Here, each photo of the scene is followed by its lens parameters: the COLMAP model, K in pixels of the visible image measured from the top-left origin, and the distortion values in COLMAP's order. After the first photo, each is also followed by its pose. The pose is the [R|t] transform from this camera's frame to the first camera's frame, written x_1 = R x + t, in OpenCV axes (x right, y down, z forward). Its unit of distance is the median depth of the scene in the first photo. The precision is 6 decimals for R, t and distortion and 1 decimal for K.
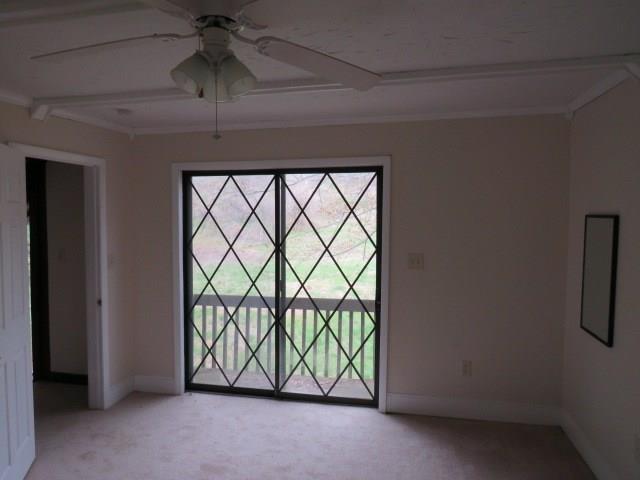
lens RADIAL K [[447.1, 0, 315.5], [0, 447.1, 240.3], [0, 0, 1]] dist [-0.015413, -0.005977]
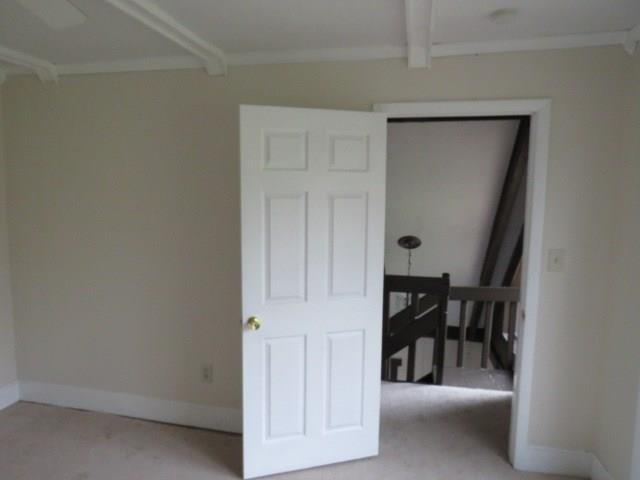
lens RADIAL K [[447.1, 0, 315.5], [0, 447.1, 240.3], [0, 0, 1]] dist [-0.015413, -0.005977]
pose [[-0.021296, 0.108126, -0.993909, 0.189092], [-0.069755, 0.991551, 0.109364, -0.028090], [0.997337, 0.071659, -0.013574, 0.699407]]
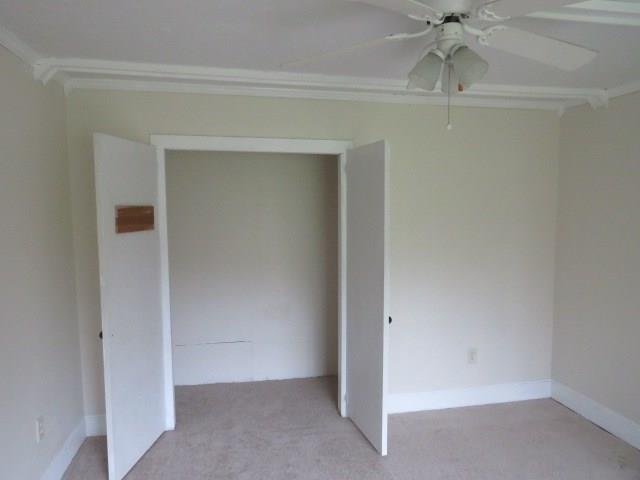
lens RADIAL K [[447.1, 0, 315.5], [0, 447.1, 240.3], [0, 0, 1]] dist [-0.015413, -0.005977]
pose [[-0.924719, 0.024546, -0.379857, 0.198345], [-0.027085, 0.991146, 0.129982, -0.030607], [0.379685, 0.130485, -0.915867, 0.745916]]
